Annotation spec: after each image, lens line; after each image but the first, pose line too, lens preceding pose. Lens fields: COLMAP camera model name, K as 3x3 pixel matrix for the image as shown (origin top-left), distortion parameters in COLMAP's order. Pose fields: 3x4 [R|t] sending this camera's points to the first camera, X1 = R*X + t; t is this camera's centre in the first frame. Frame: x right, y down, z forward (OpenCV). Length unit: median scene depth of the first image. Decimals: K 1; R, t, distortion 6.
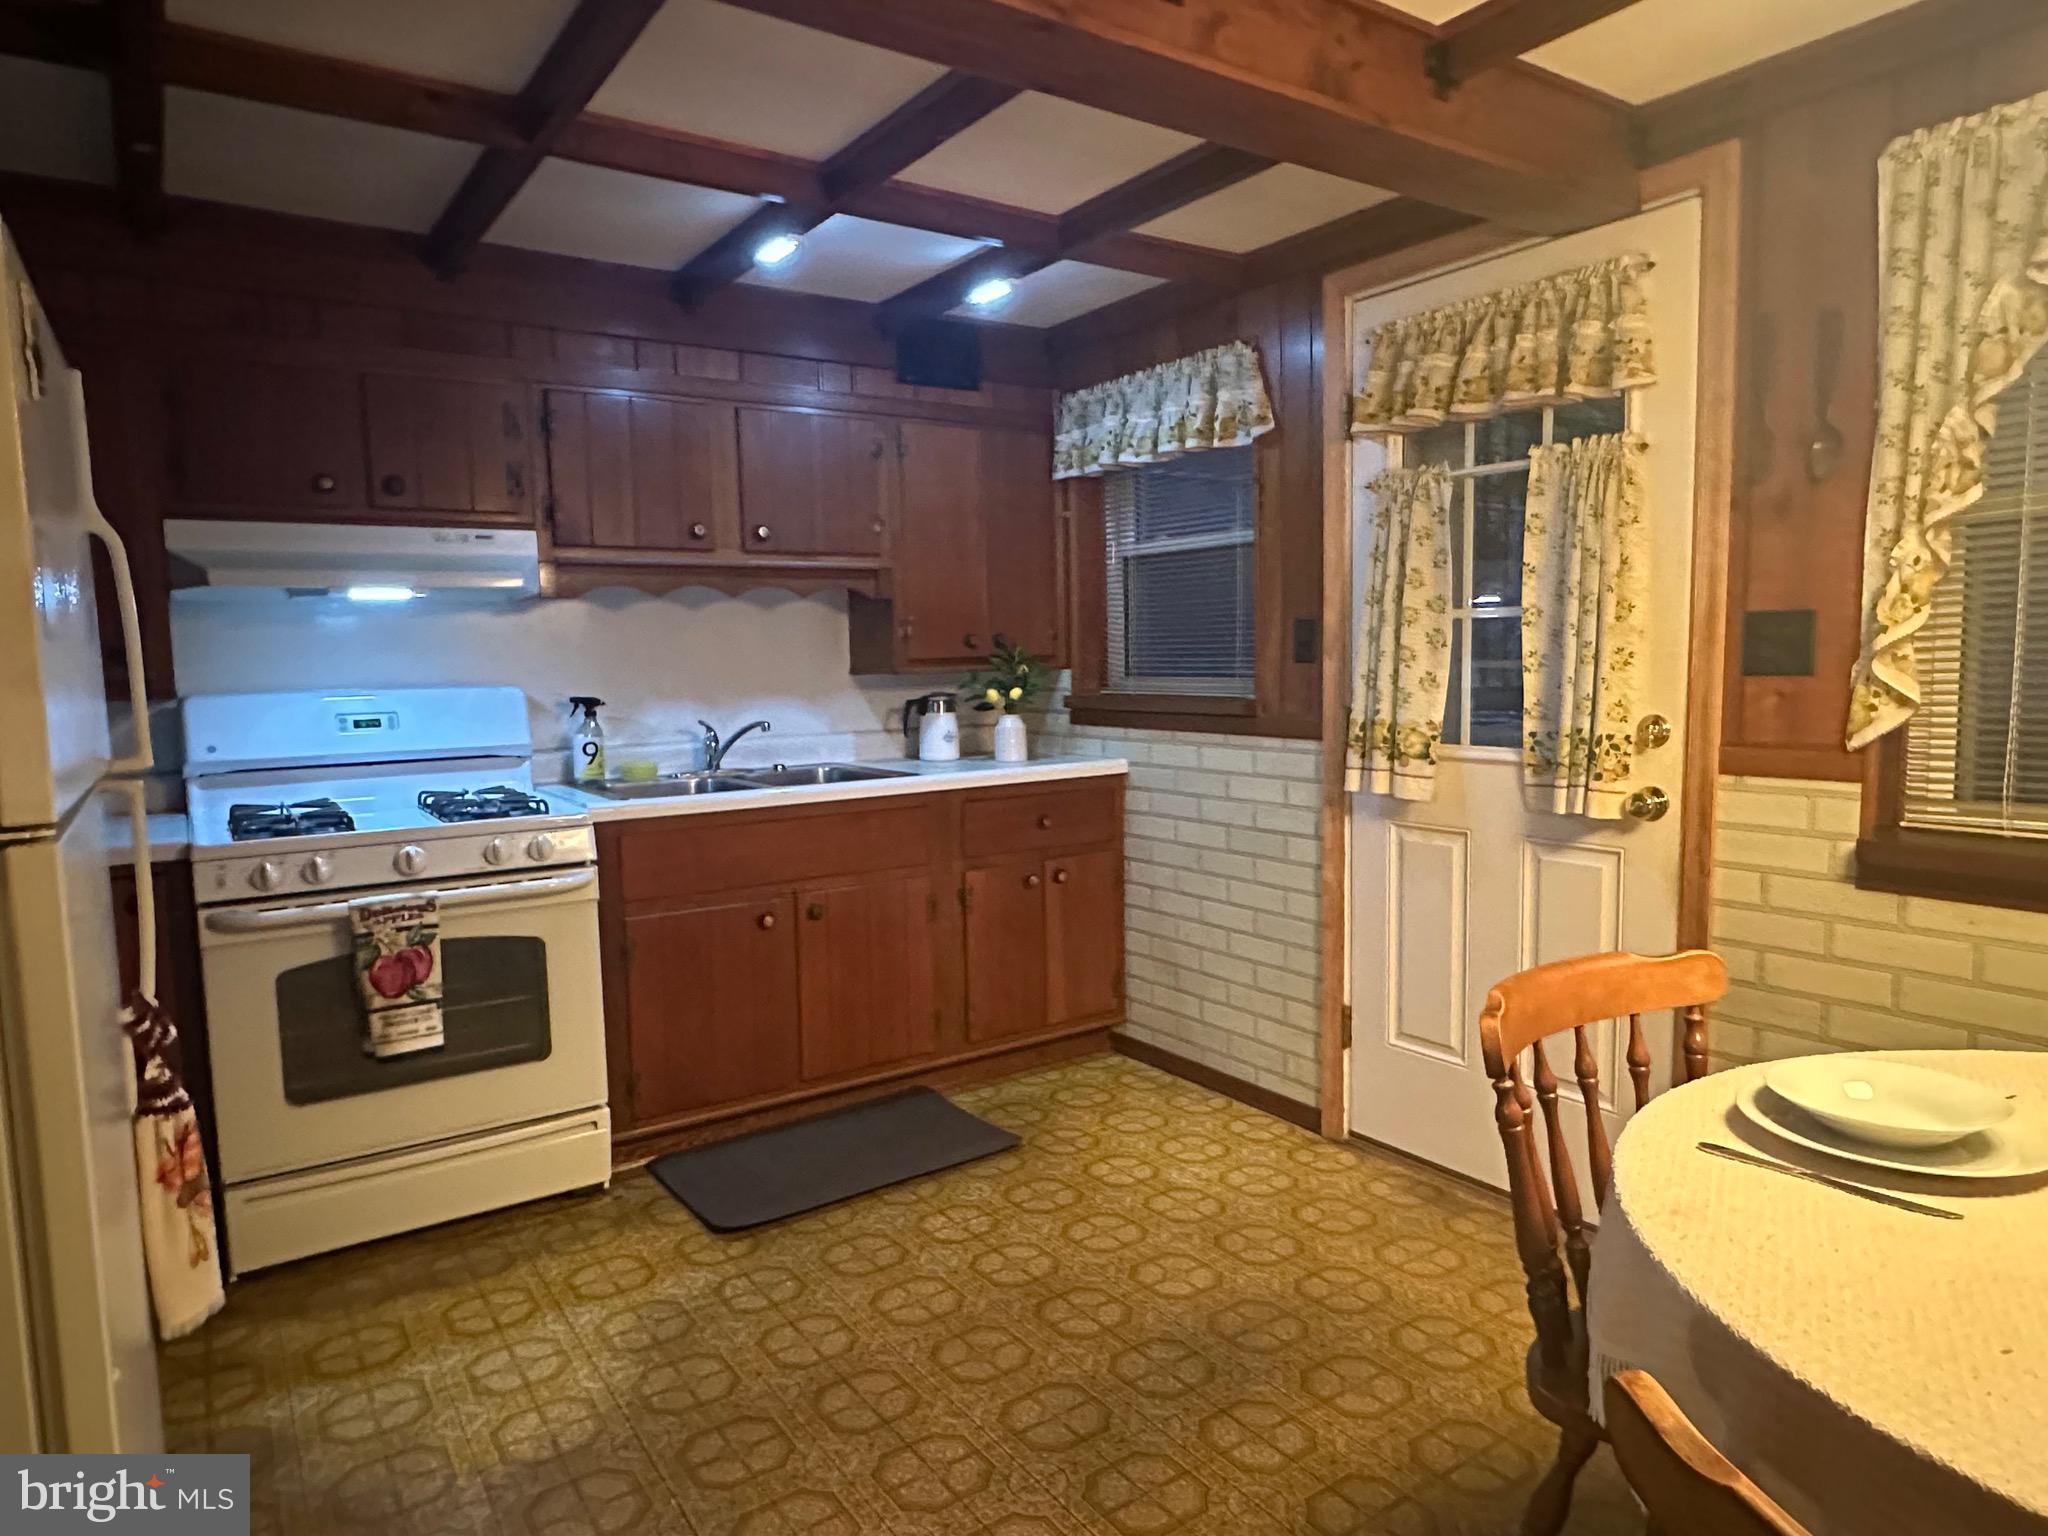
lens RADIAL K [[1240.9, 0, 1018.1], [0, 1240.9, 774.5], [0, 0, 1]] dist [0.000899, -0.000877]
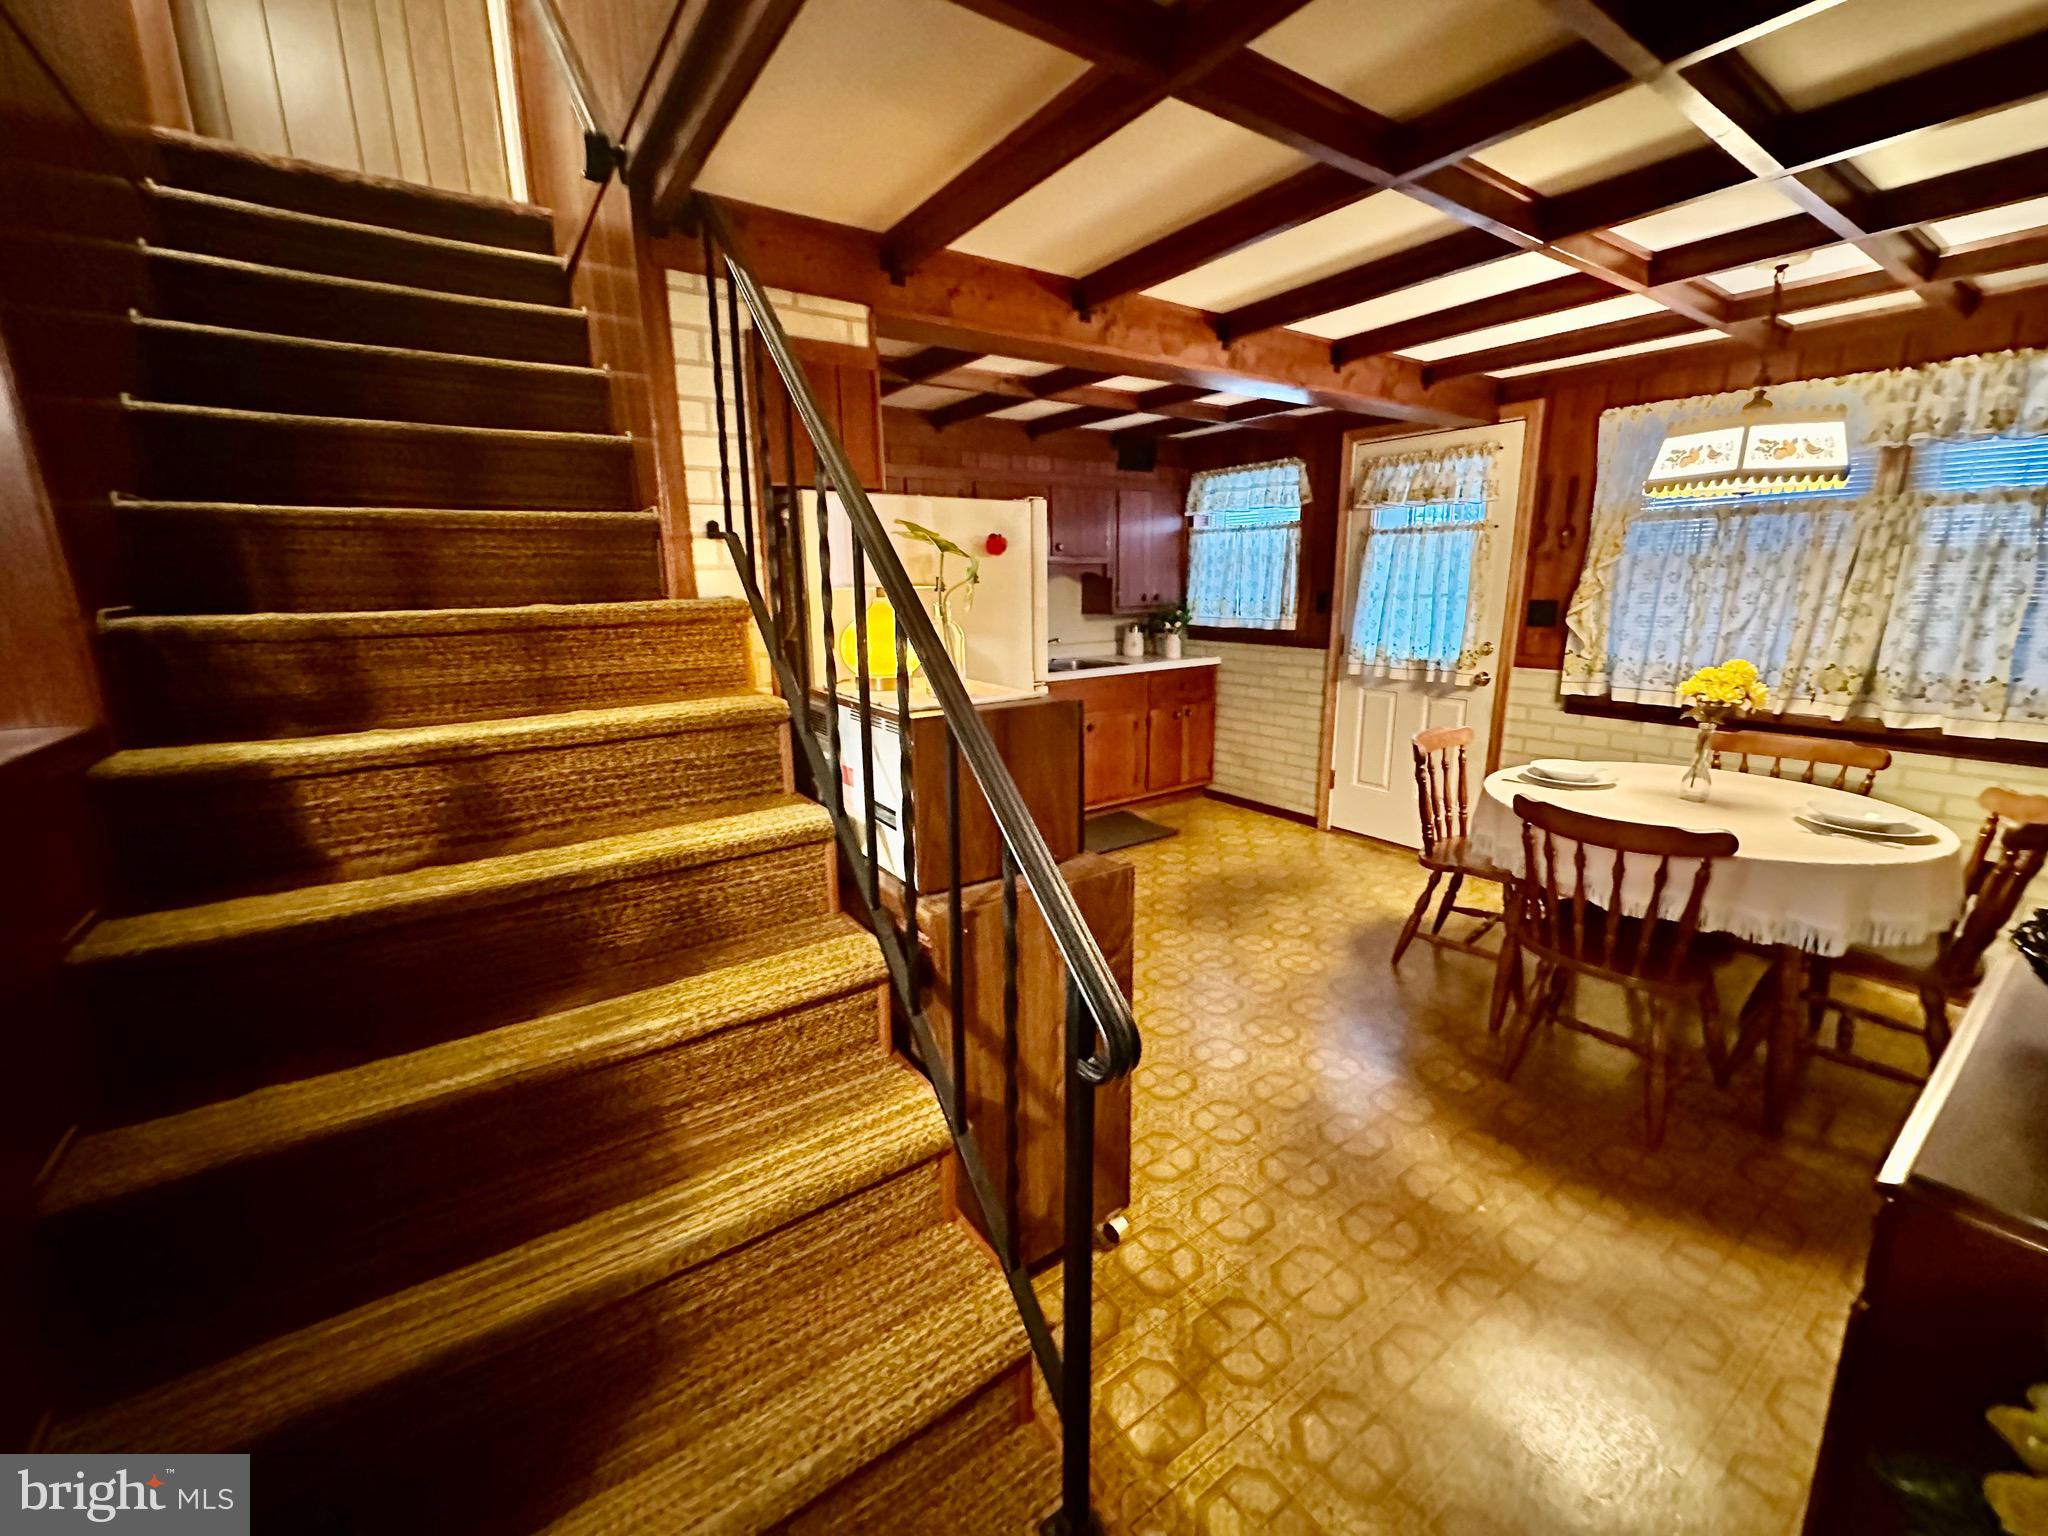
lens RADIAL K [[821.1, 0, 1022.8], [0, 821.1, 765.6], [0, 0, 1]] dist [-0.002480, 0.000240]
pose [[0.999954, 0.003653, 0.008866, -0.303392], [-0.004751, 0.991871, 0.127159, -0.006127], [-0.008330, -0.127195, 0.991843, -0.453106]]
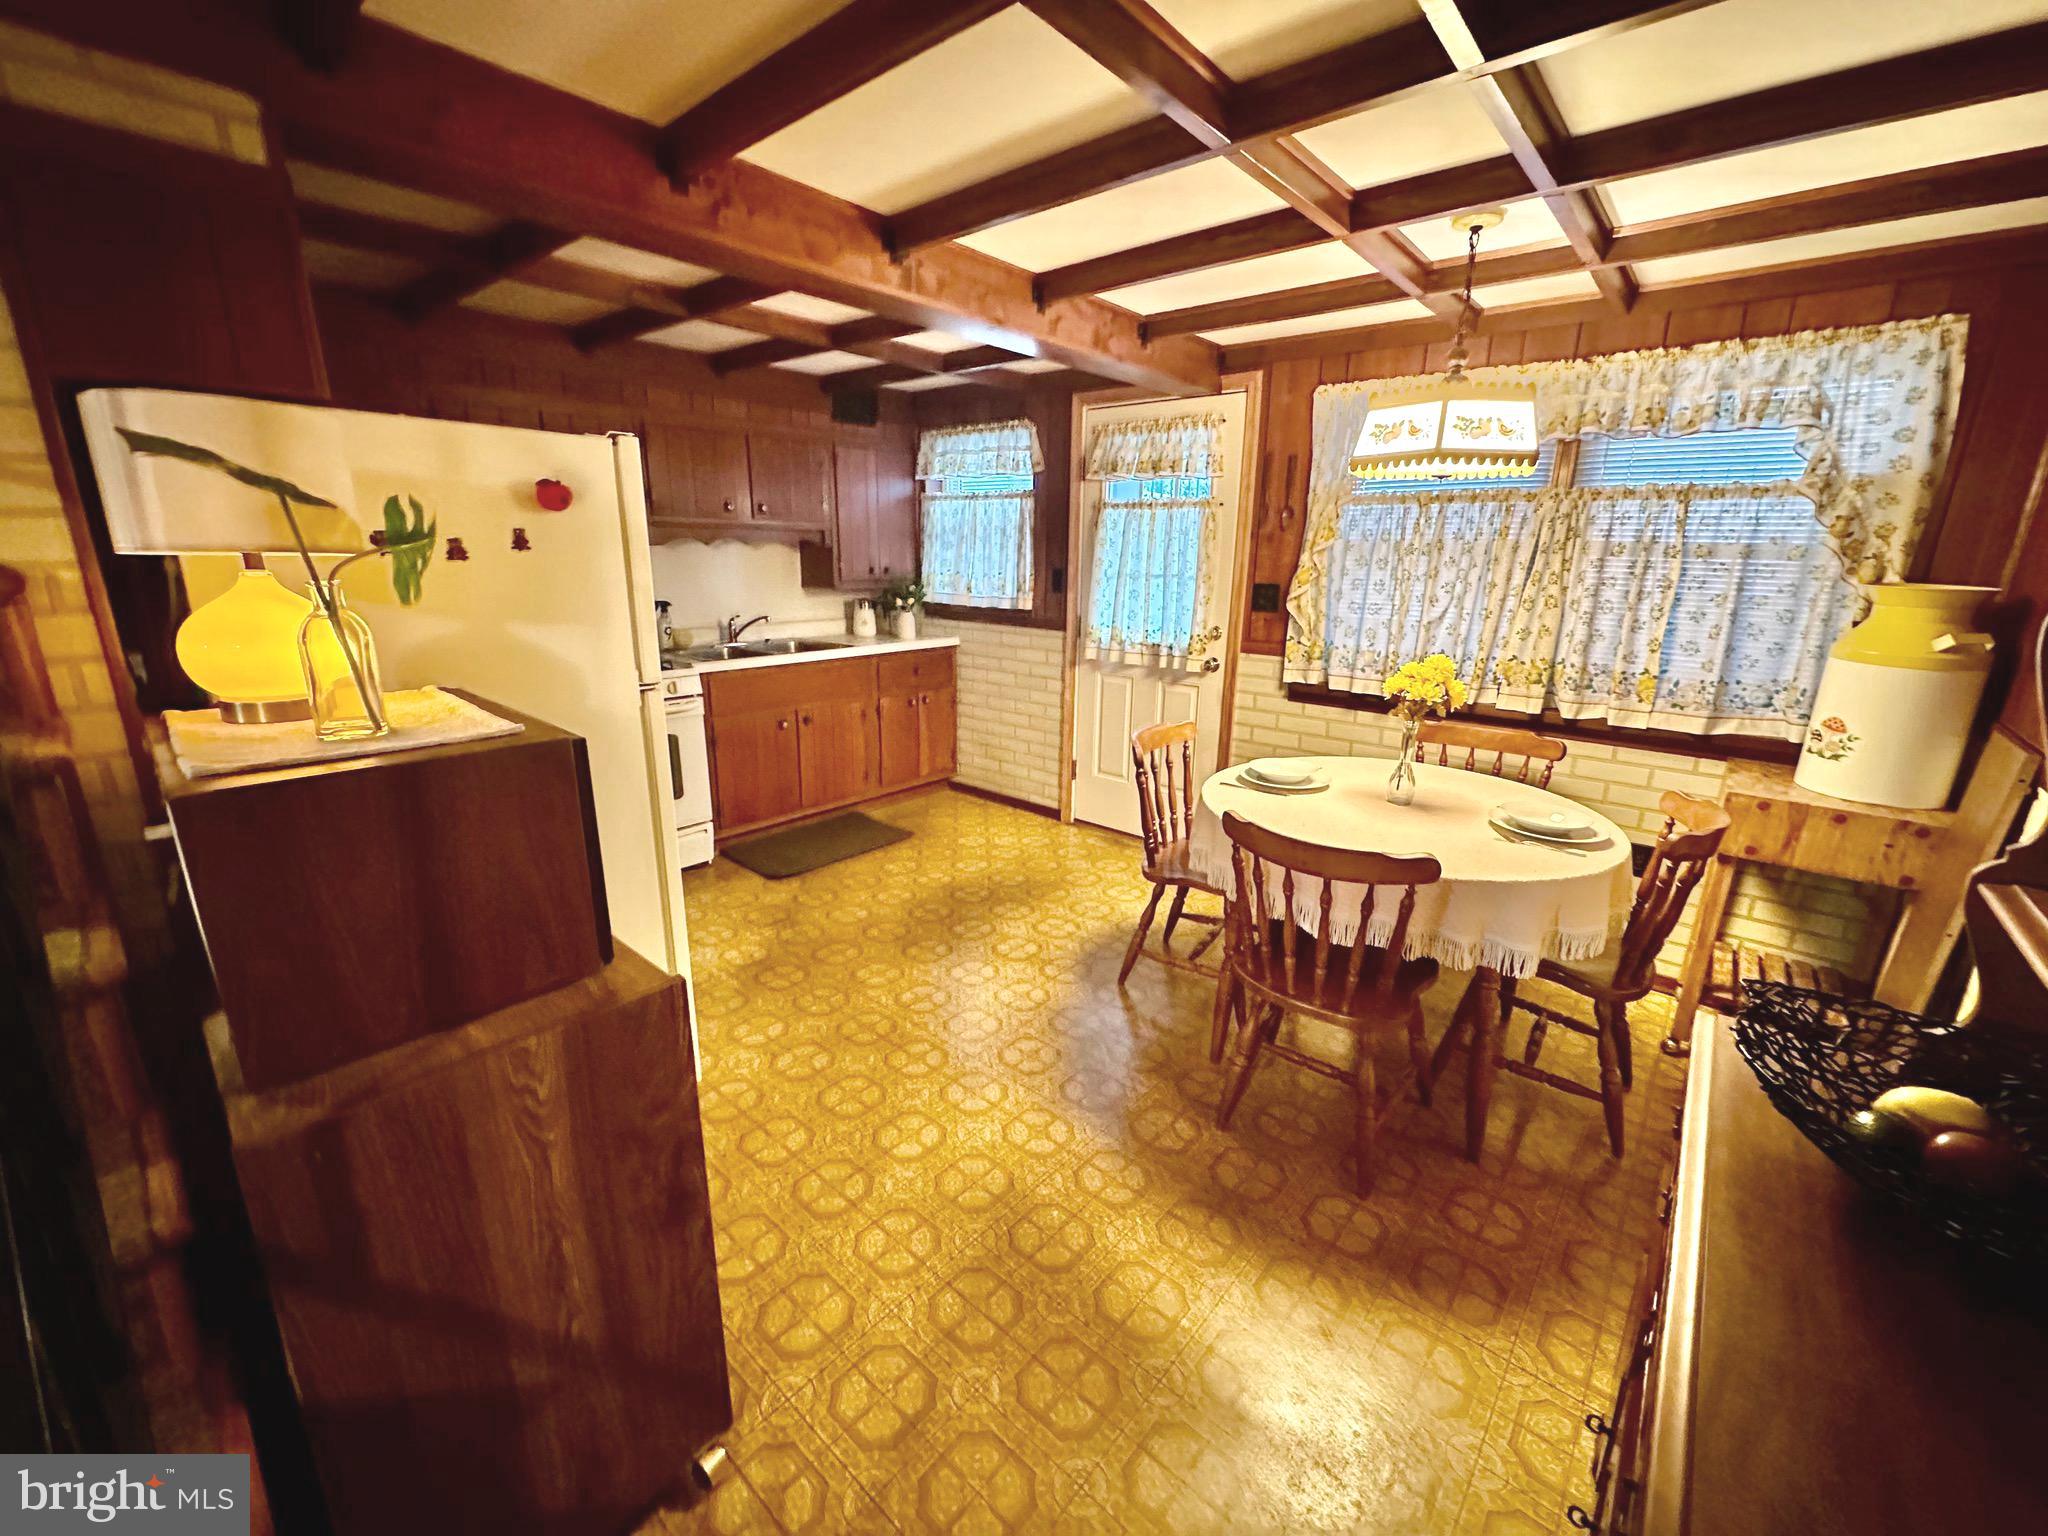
lens RADIAL K [[821.1, 0, 1022.8], [0, 821.1, 765.6], [0, 0, 1]] dist [-0.002480, 0.000240]
pose [[0.966270, -0.031841, 0.255554, -0.173362], [-0.009990, 0.986946, 0.160740, -0.025858], [-0.257336, -0.157871, 0.953339, -0.300471]]
